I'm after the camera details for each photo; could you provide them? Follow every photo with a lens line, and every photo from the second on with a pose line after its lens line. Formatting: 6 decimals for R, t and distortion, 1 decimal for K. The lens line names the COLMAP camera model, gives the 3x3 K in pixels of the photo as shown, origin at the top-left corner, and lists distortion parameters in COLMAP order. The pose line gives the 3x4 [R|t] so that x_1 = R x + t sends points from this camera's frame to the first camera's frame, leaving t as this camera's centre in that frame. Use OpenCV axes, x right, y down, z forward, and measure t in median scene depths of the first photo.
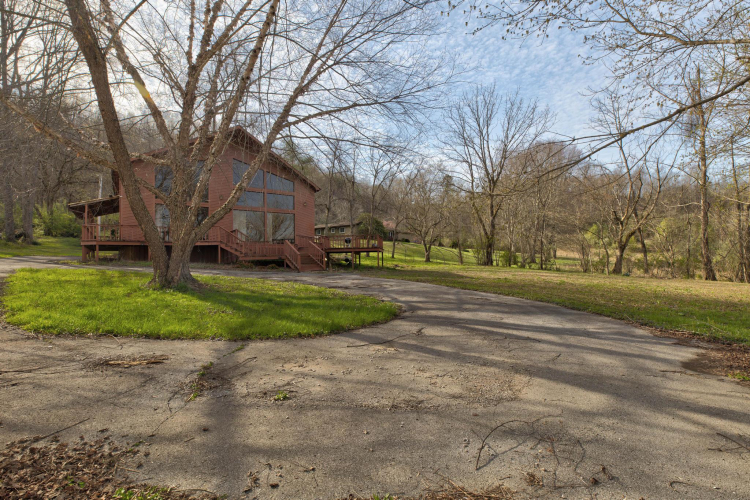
lens RADIAL K [[353.2, 0, 375.0], [0, 353.2, 250.0], [0, 0, 1]] dist [0.003531, 0.000069]
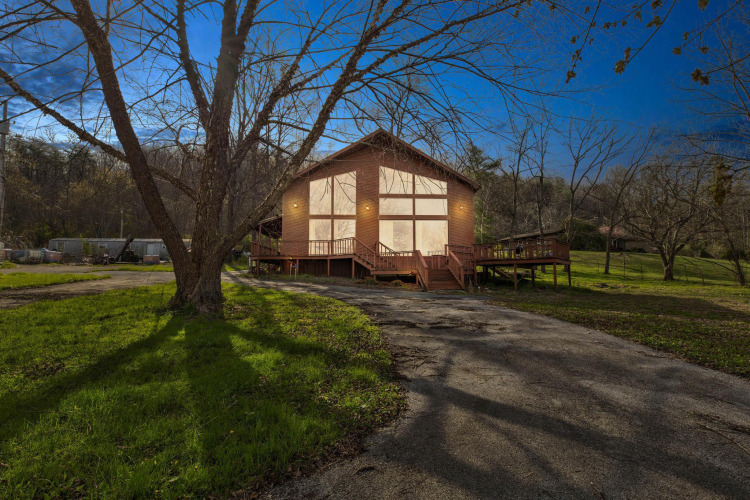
lens RADIAL K [[353.2, 0, 375.0], [0, 353.2, 250.0], [0, 0, 1]] dist [0.003531, 0.000069]
pose [[0.833259, -0.027917, -0.552178, 0.076435], [0.005311, 0.999082, -0.042498, 0.003064], [0.552858, 0.032479, 0.832642, 0.180121]]
